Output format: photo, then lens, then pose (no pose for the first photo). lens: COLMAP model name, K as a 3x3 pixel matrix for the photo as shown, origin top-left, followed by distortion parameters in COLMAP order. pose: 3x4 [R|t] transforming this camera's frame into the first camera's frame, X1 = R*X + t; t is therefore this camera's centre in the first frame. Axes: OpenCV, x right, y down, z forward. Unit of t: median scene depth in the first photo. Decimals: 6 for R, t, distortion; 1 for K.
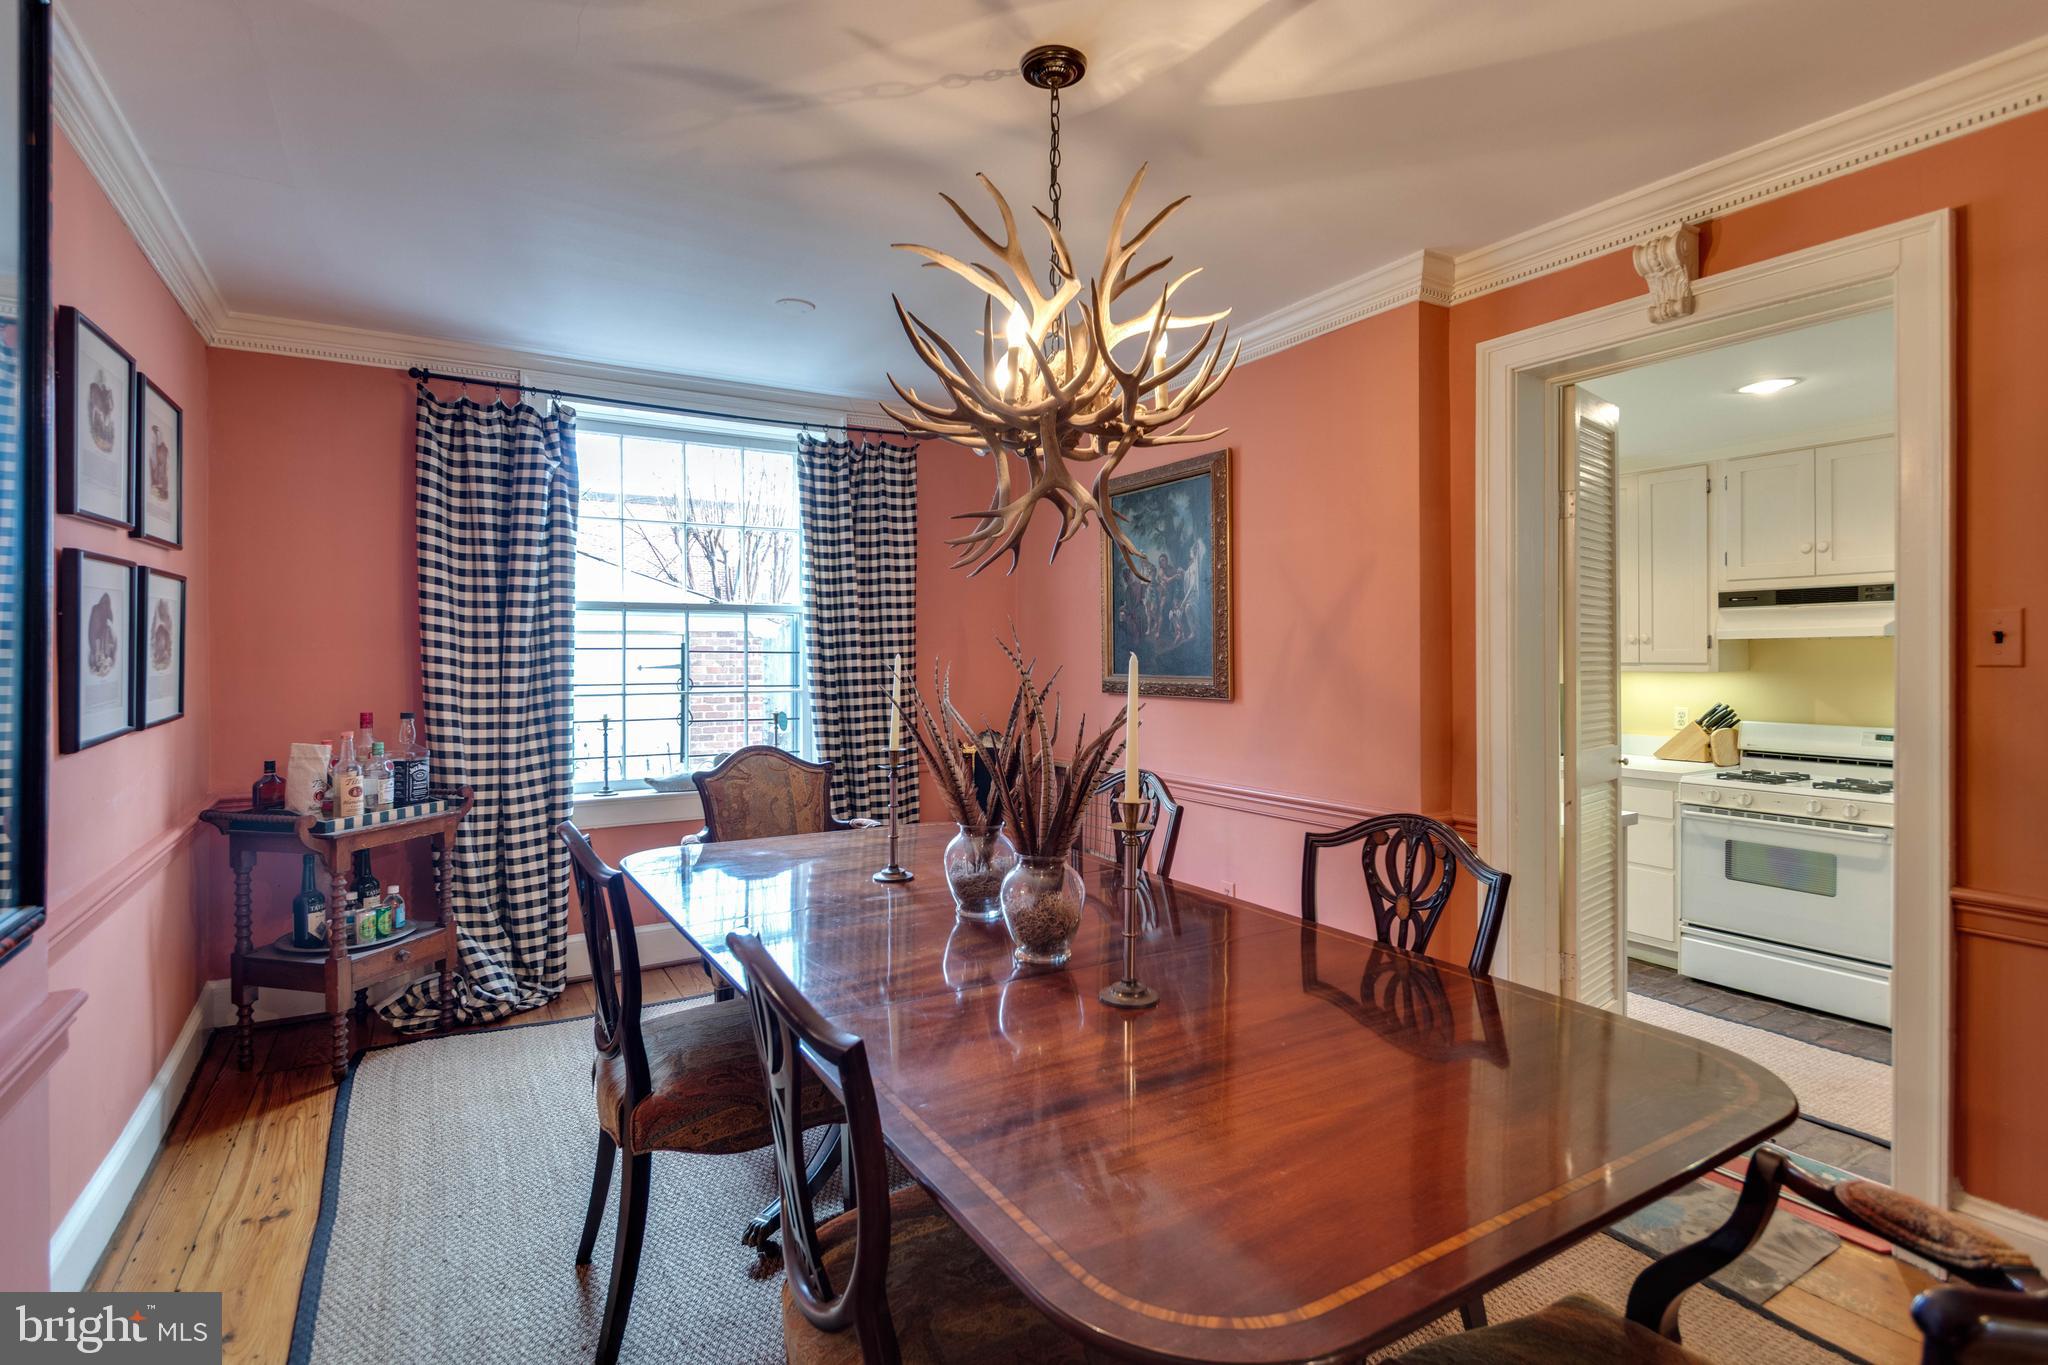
lens RADIAL K [[956.8, 0, 1023.5], [0, 956.8, 663.4], [0, 0, 1]] dist [-0.001830, -0.004708]
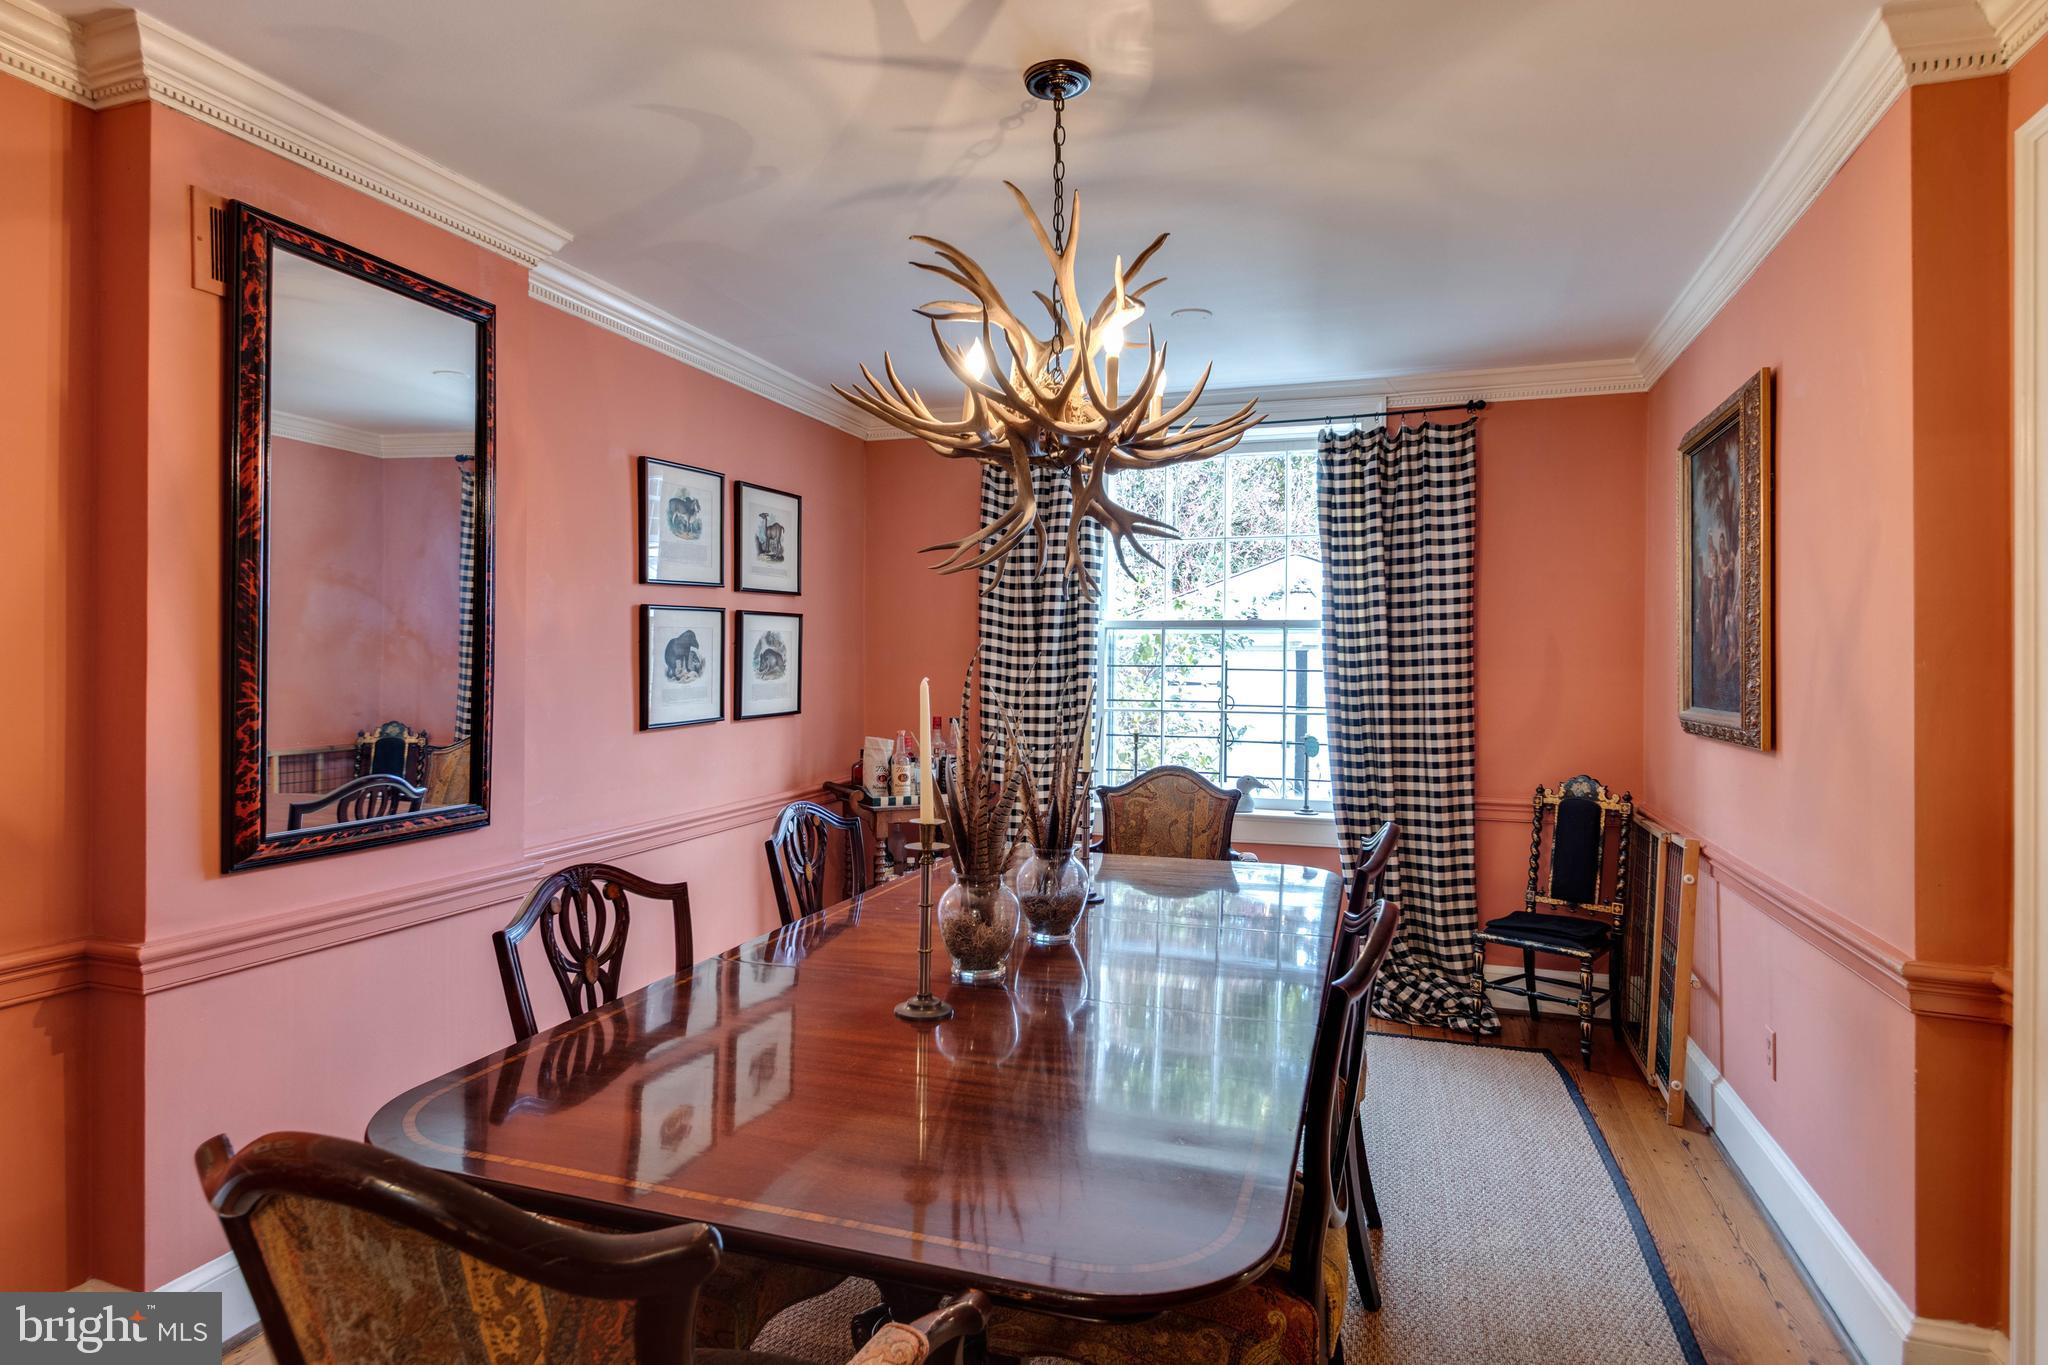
lens RADIAL K [[1104.8, 0, 1024.0], [0, 1104.8, 682.5], [0, 0, 1]] dist [-0.034186, 0.001128]
pose [[0.664376, 0.017160, -0.747201, 0.423539], [-0.015135, 0.999840, 0.009504, -0.007852], [0.747245, 0.004995, 0.664530, 0.115534]]
